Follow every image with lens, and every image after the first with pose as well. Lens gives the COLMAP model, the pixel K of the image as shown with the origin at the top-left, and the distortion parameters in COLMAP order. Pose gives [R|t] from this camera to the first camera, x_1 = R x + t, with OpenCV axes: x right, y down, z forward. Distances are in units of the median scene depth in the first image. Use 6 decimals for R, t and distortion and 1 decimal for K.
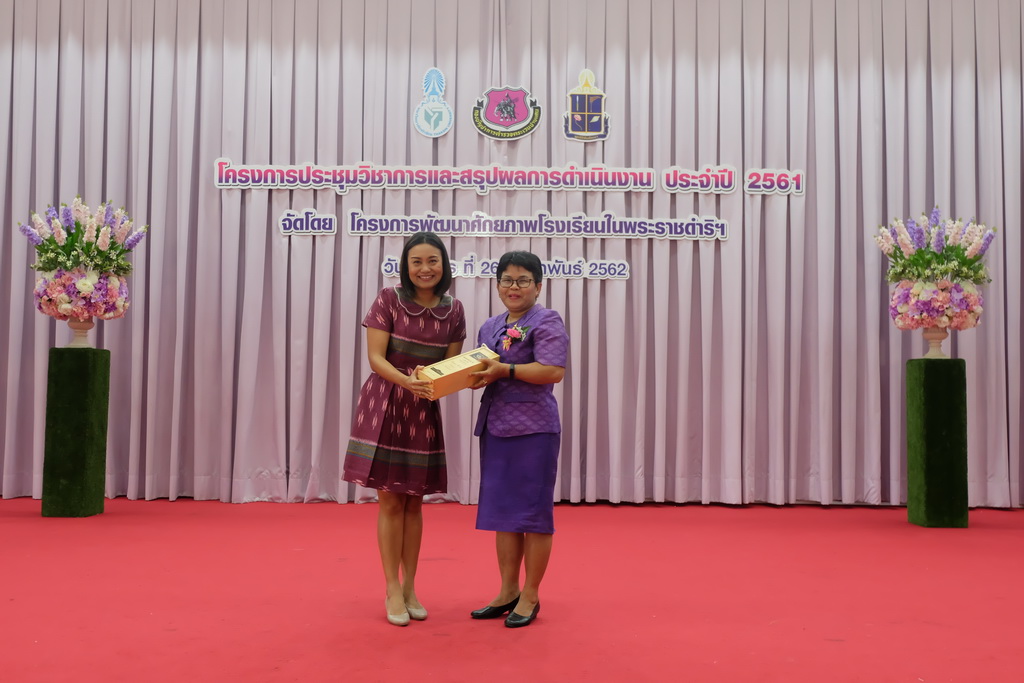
lens RADIAL K [[995.8, 0, 509.7], [0, 995.8, 339.5], [0, 0, 1]] dist [-0.021958, 0.000000]
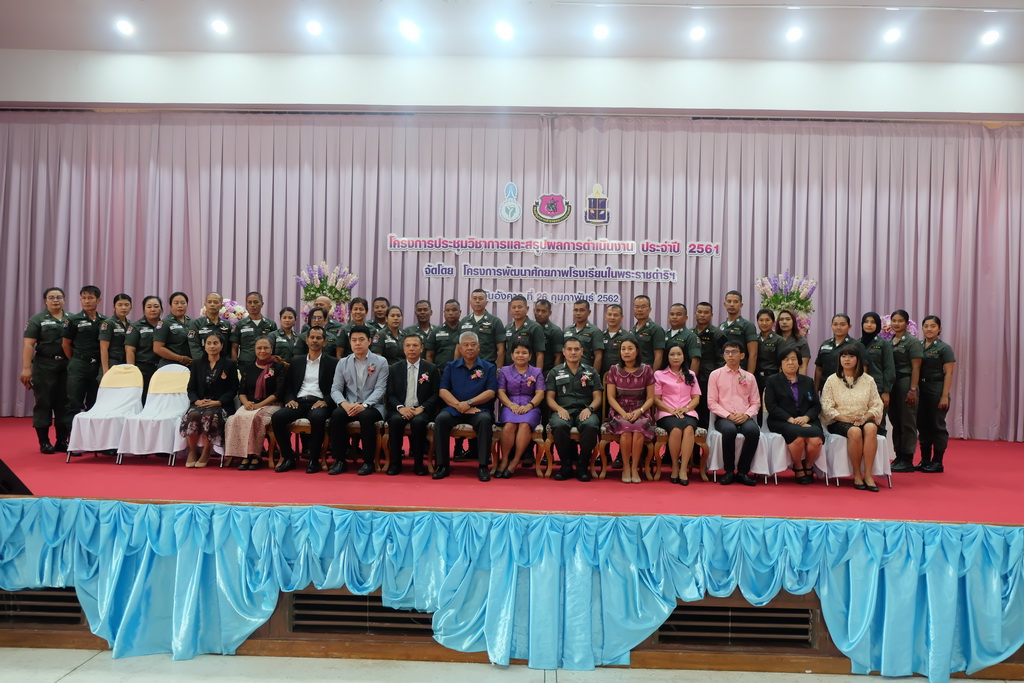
lens RADIAL K [[869.7, 0, 516.8], [0, 869.7, 344.6], [0, 0, 1]] dist [-0.037179, 0.049760]
pose [[0.999847, 0.010793, -0.013755, -0.041856], [-0.010222, 0.999109, 0.040938, -0.049853], [0.014185, -0.040791, 0.999067, -0.552213]]
